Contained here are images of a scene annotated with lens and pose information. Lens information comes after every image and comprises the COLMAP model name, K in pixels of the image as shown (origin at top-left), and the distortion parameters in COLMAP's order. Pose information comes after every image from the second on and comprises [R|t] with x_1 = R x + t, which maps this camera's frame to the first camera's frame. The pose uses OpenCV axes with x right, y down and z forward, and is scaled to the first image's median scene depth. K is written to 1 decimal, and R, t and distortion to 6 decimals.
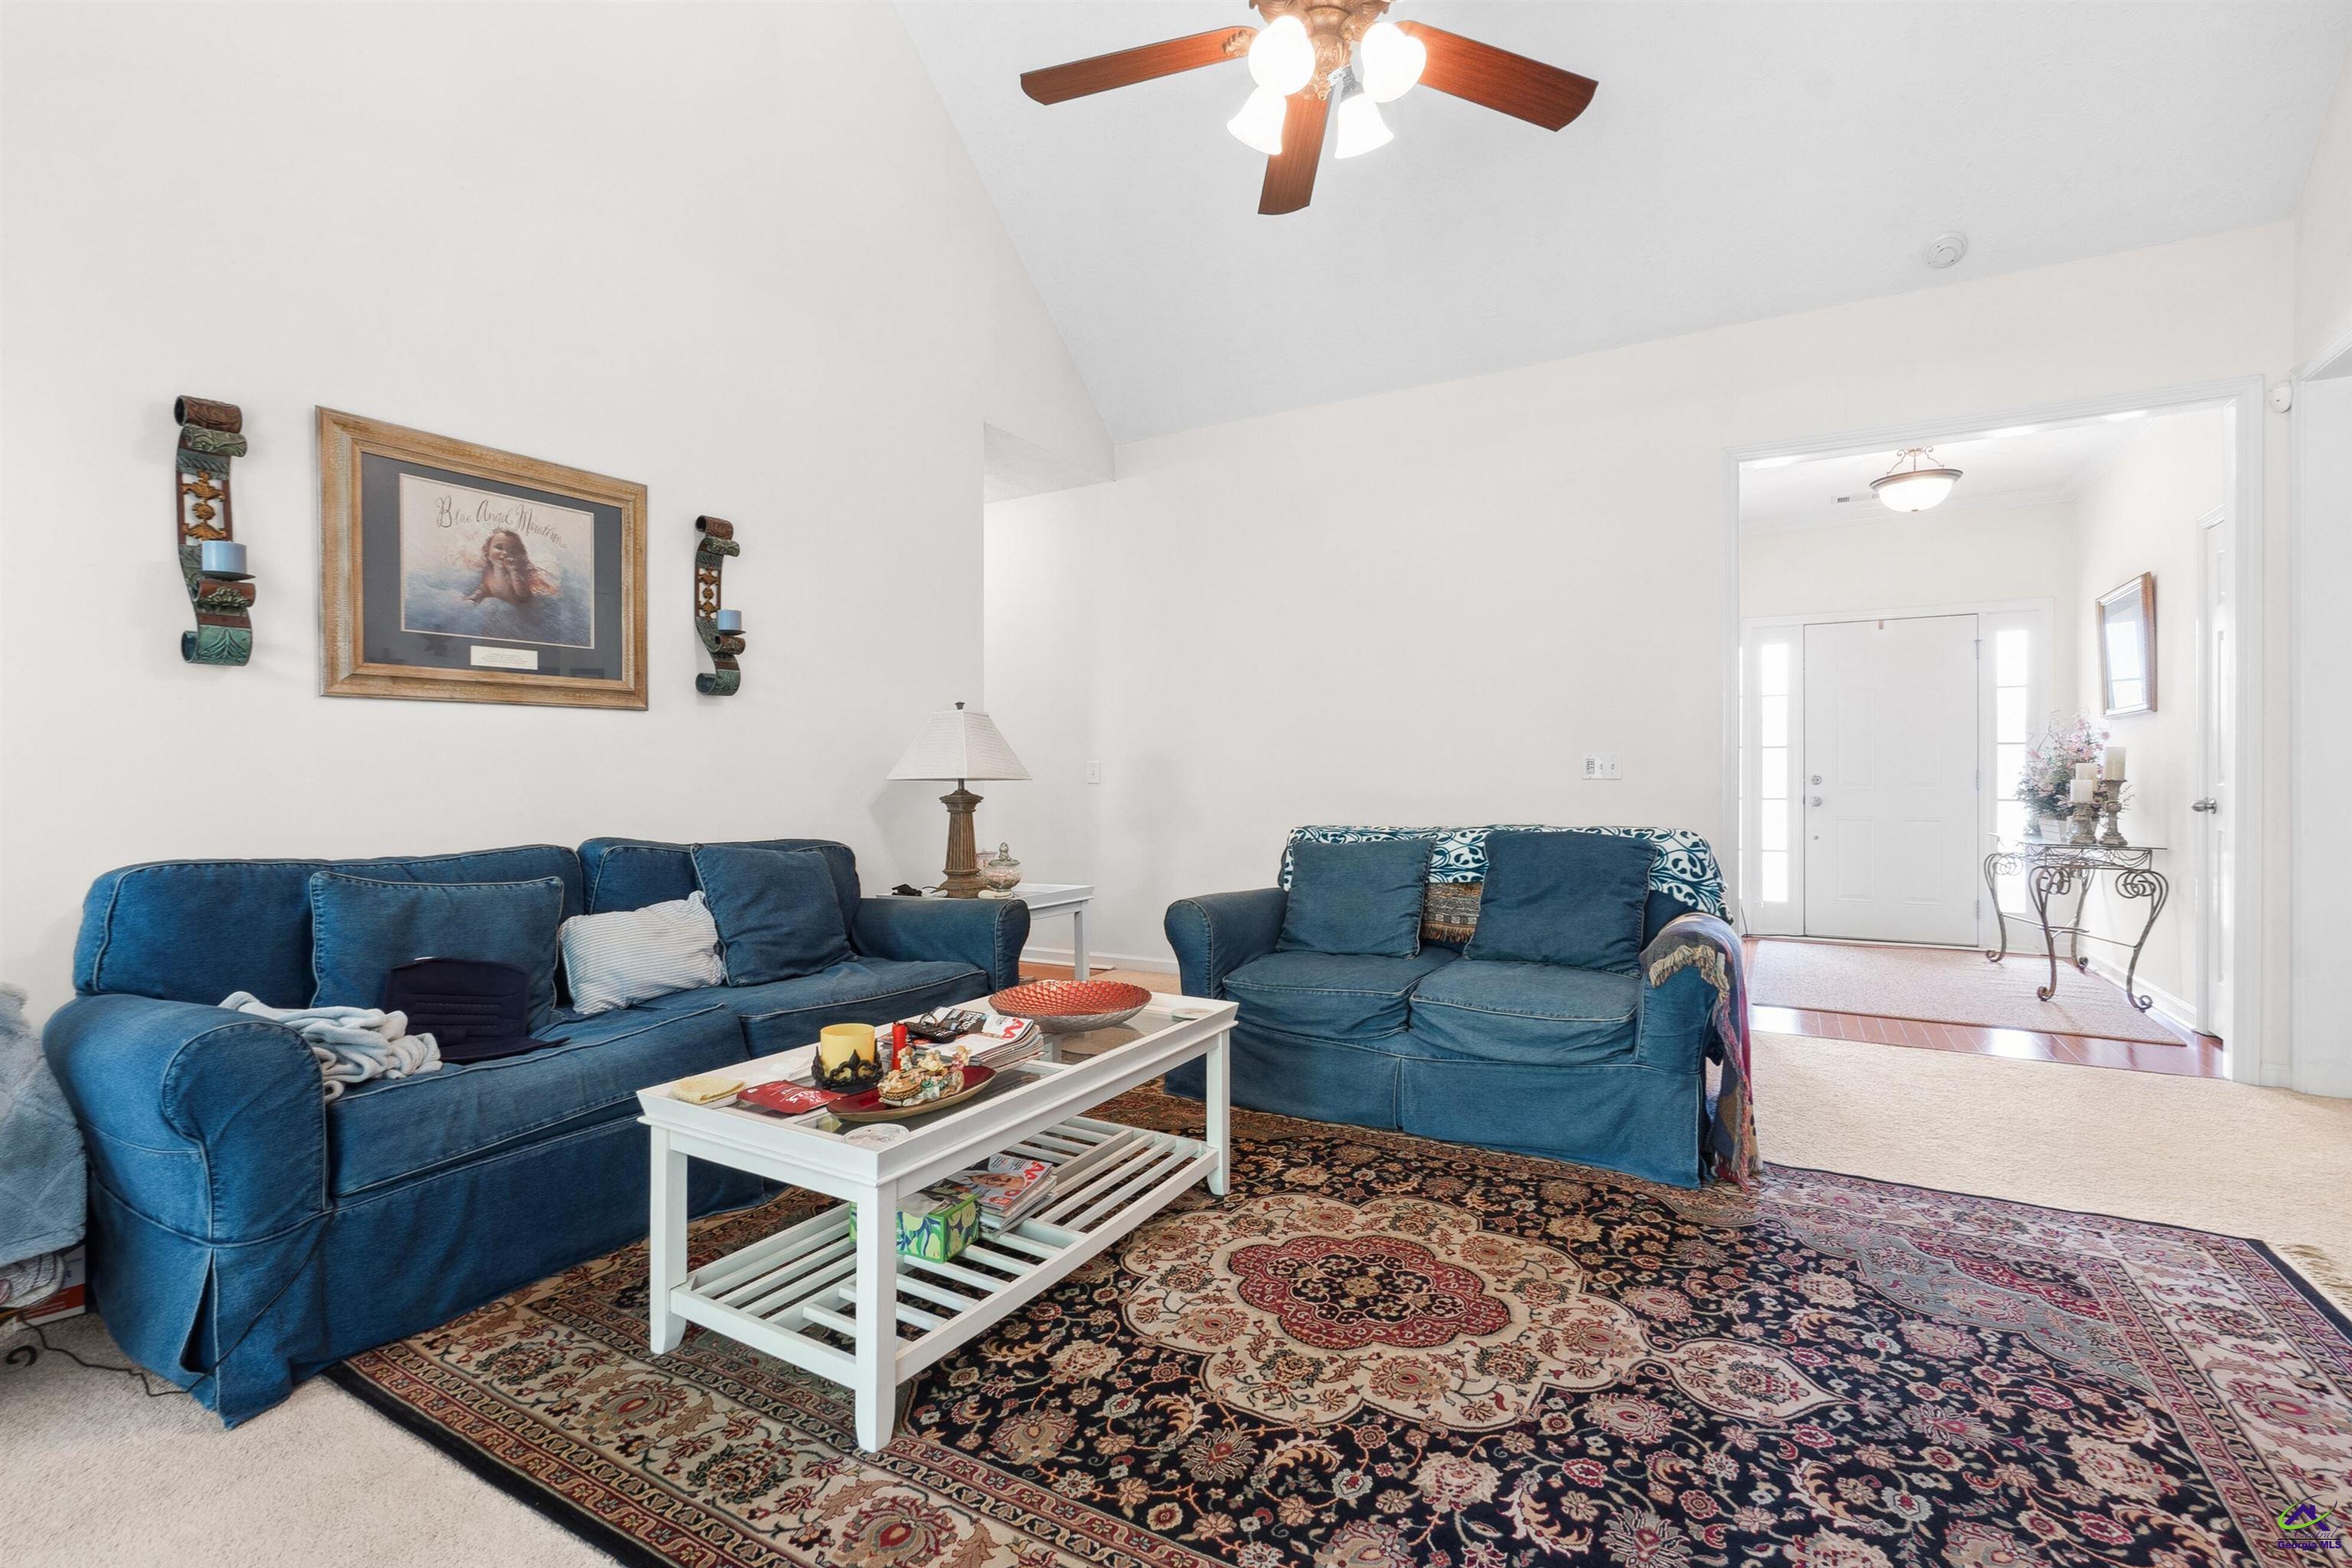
lens RADIAL K [[1027.9, 0, 1177.8], [0, 1027.9, 790.9], [0, 0, 1]] dist [-0.003731, -0.000593]
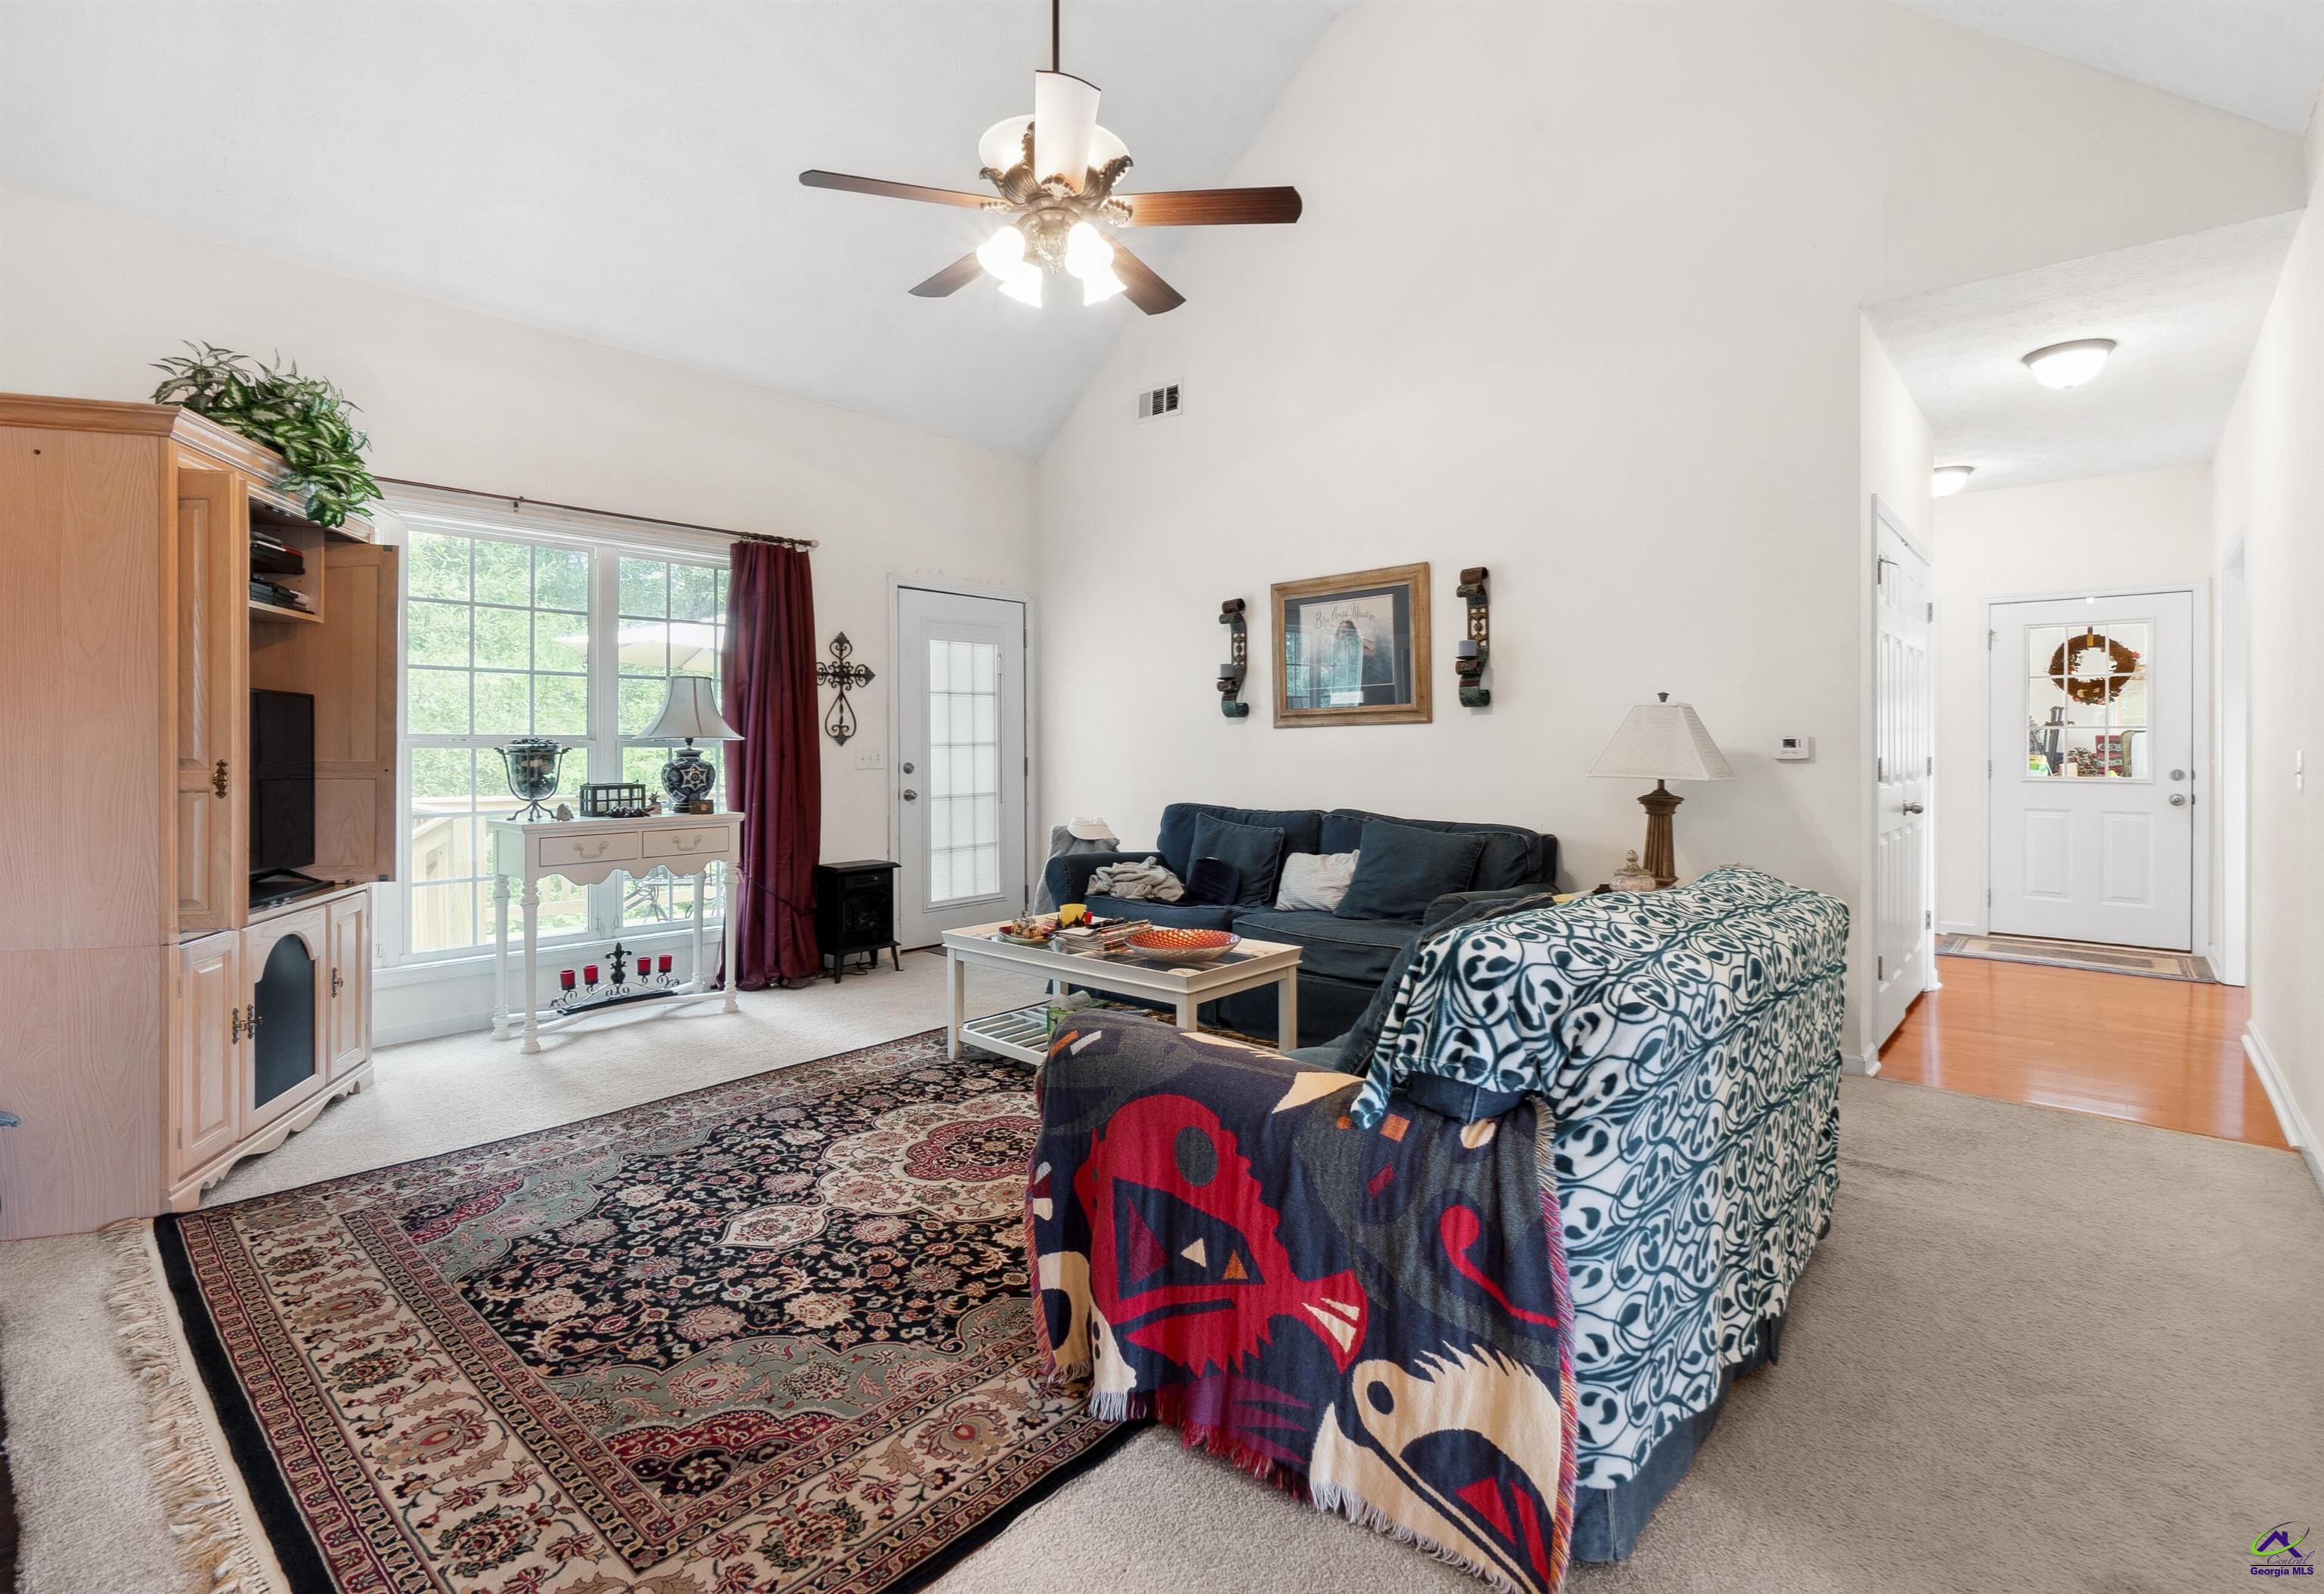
lens RADIAL K [[1075.2, 0, 1209.5], [0, 1075.2, 795.9], [0, 0, 1]] dist [0.000333, 0.000073]
pose [[-0.166662, 0.048230, -0.984834, 1.840415], [-0.006548, 0.998727, 0.050019, -0.094823], [0.985992, 0.014785, -0.166134, 1.787775]]
